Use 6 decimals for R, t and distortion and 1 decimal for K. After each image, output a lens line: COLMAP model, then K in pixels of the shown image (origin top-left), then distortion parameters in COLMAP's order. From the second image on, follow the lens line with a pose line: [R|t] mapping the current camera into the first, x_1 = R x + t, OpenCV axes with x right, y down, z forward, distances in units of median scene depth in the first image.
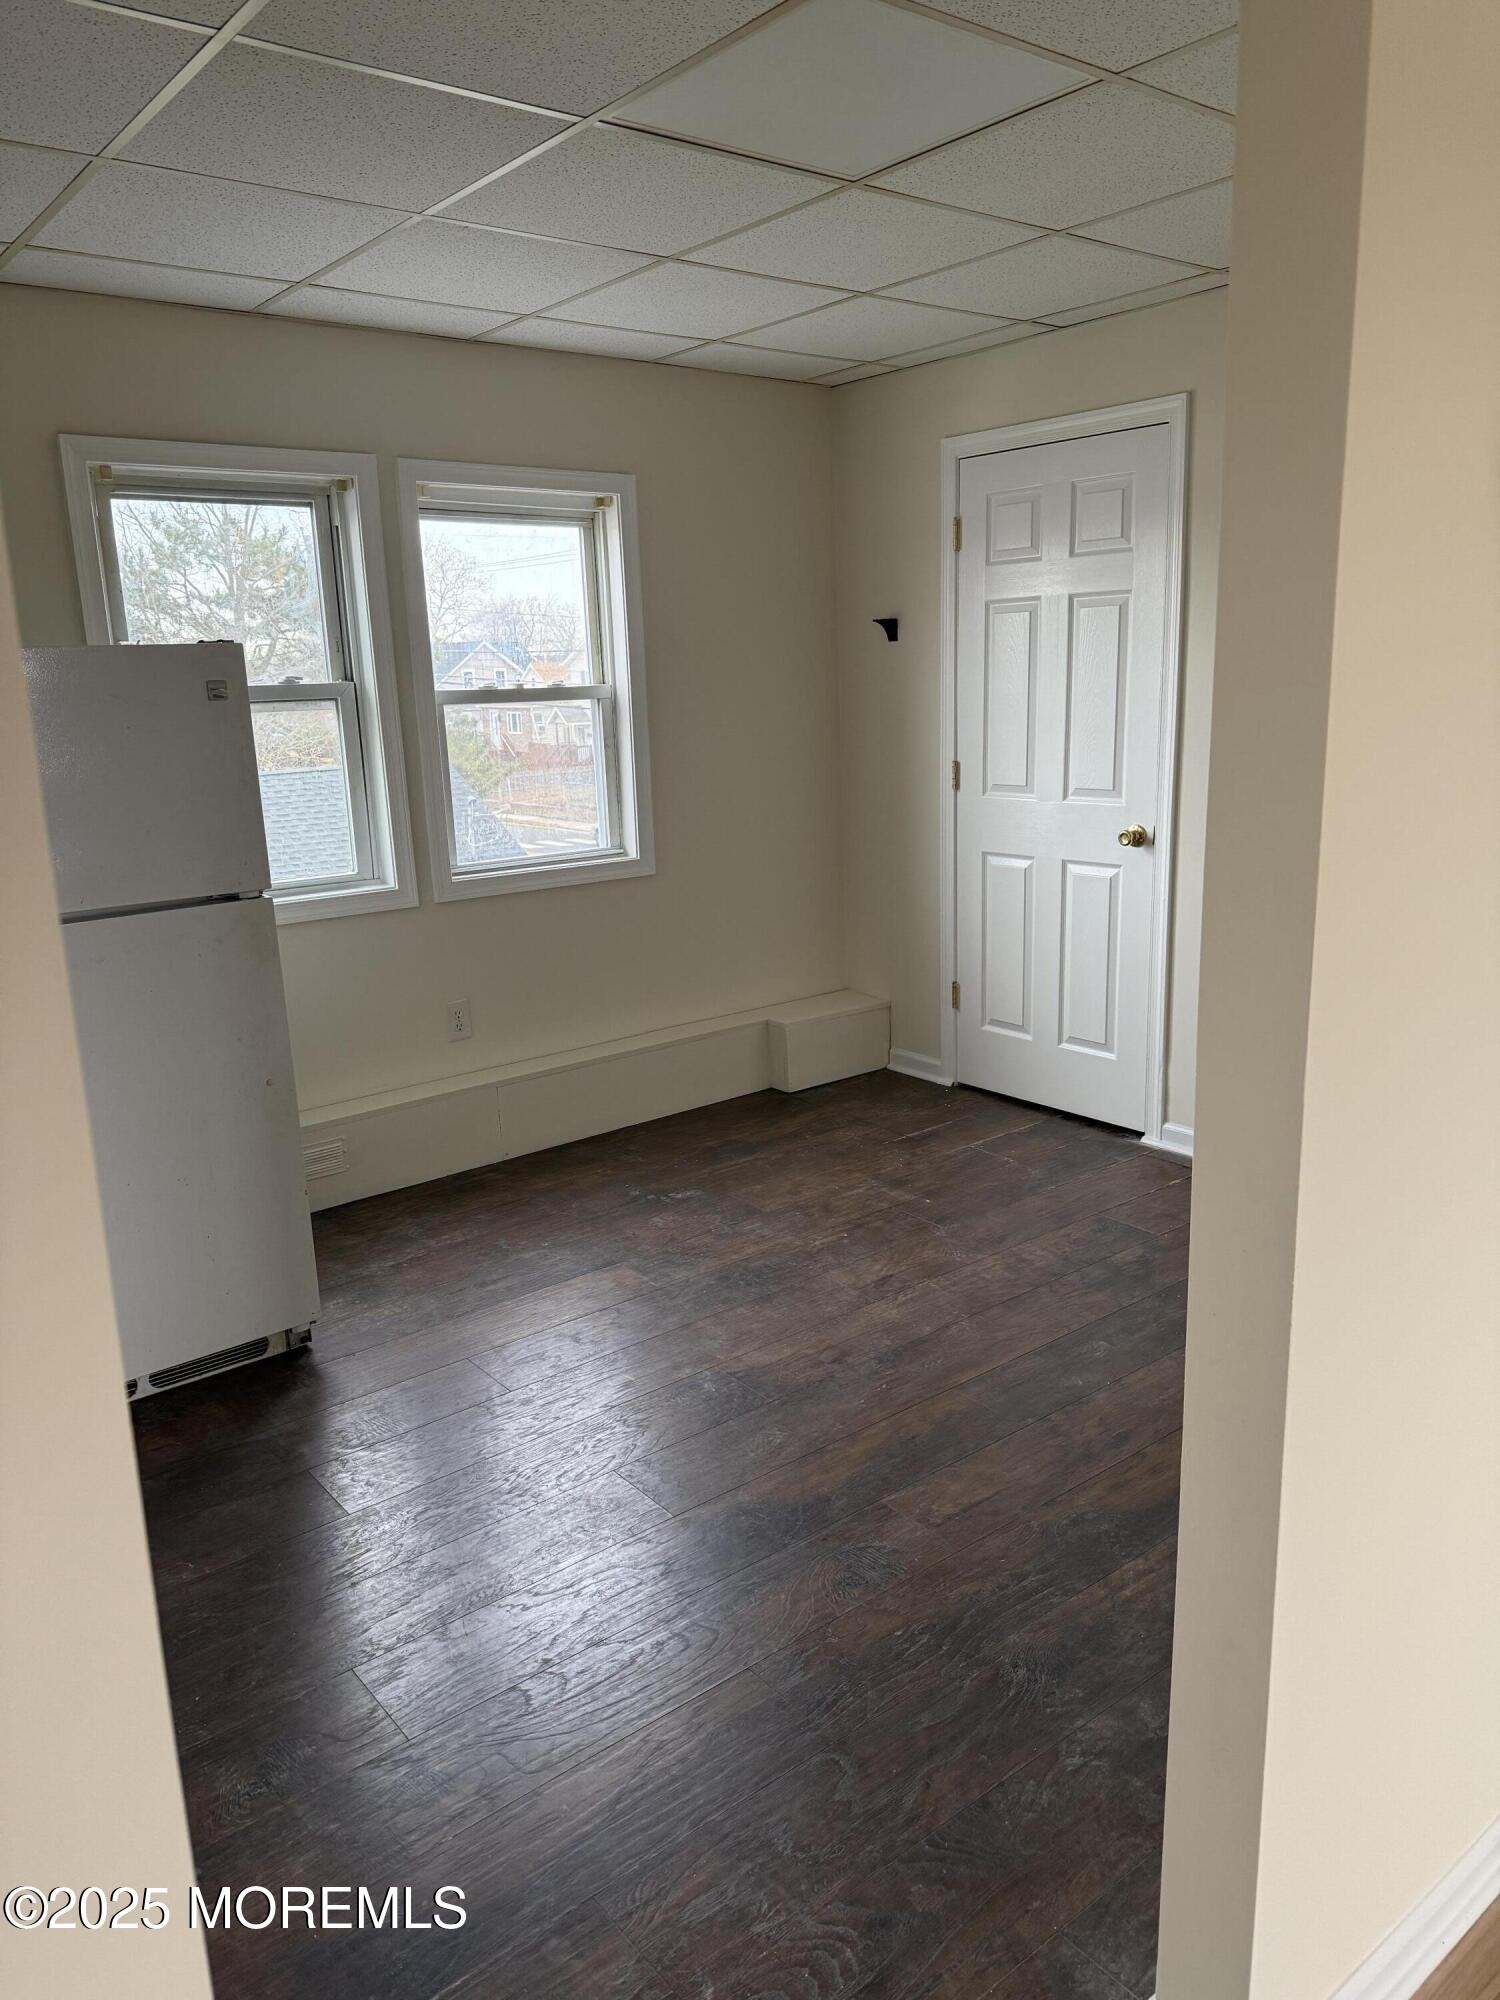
lens RADIAL K [[1397.0, 0, 751.5], [0, 1397.0, 1004.9], [0, 0, 1]] dist [0.023935, -0.040922]
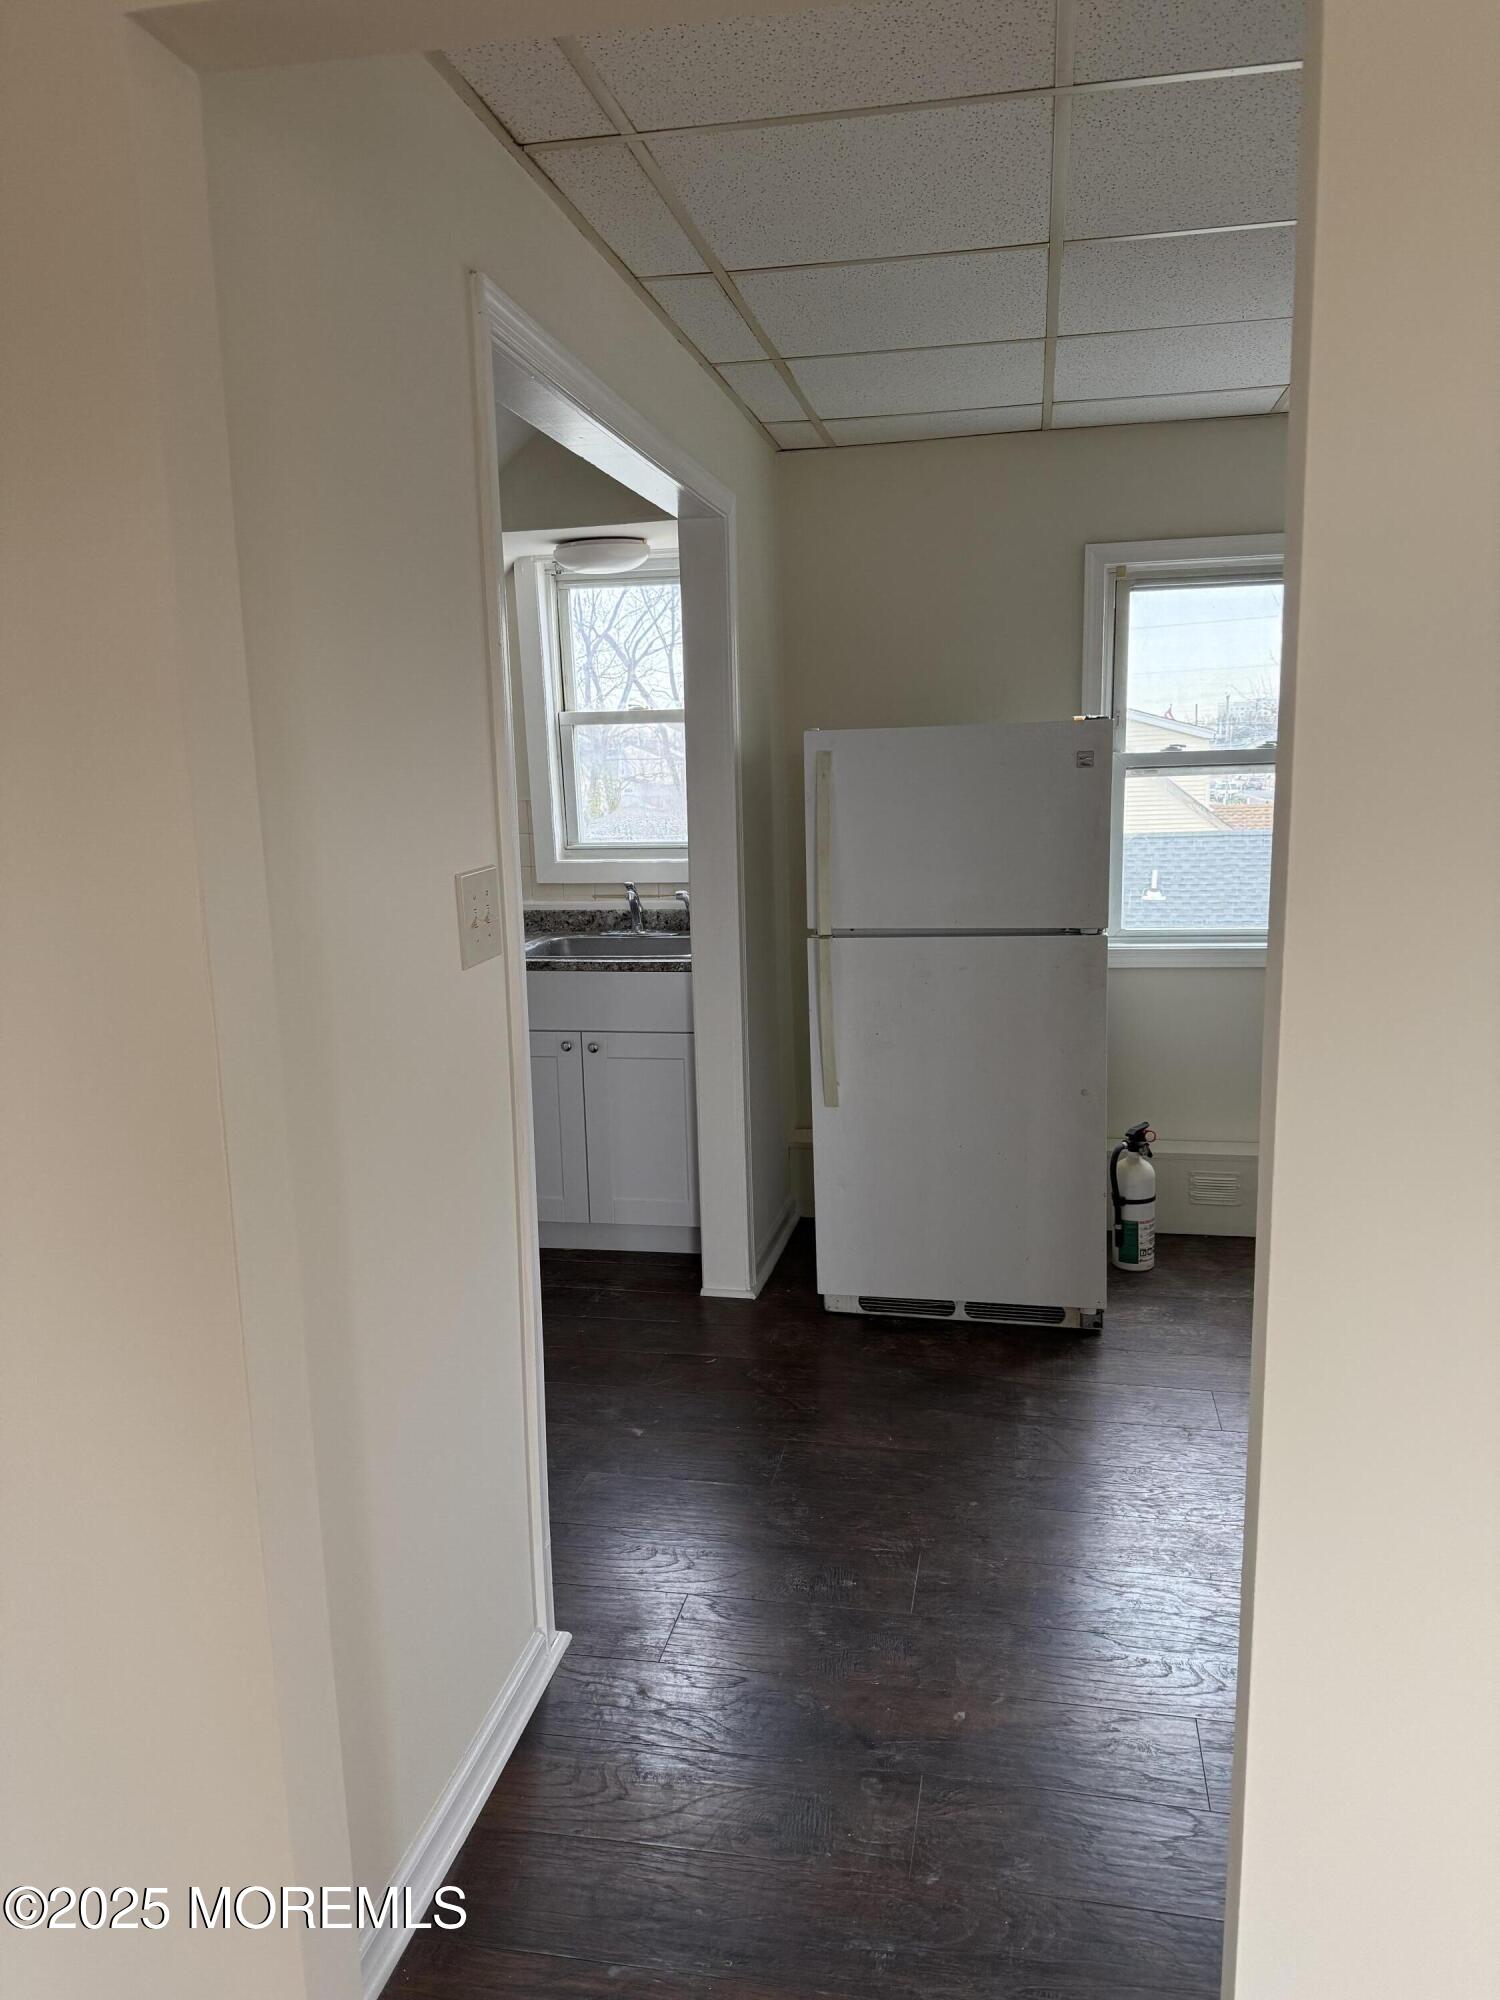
lens RADIAL K [[1397.0, 0, 763.8], [0, 1397.0, 1013.0], [0, 0, 1]] dist [0.023935, -0.040922]
pose [[0.647316, 0.160855, -0.745056, 0.237646], [-0.180135, 0.982074, 0.055522, -0.018191], [0.740631, 0.098270, 0.664687, 0.015229]]
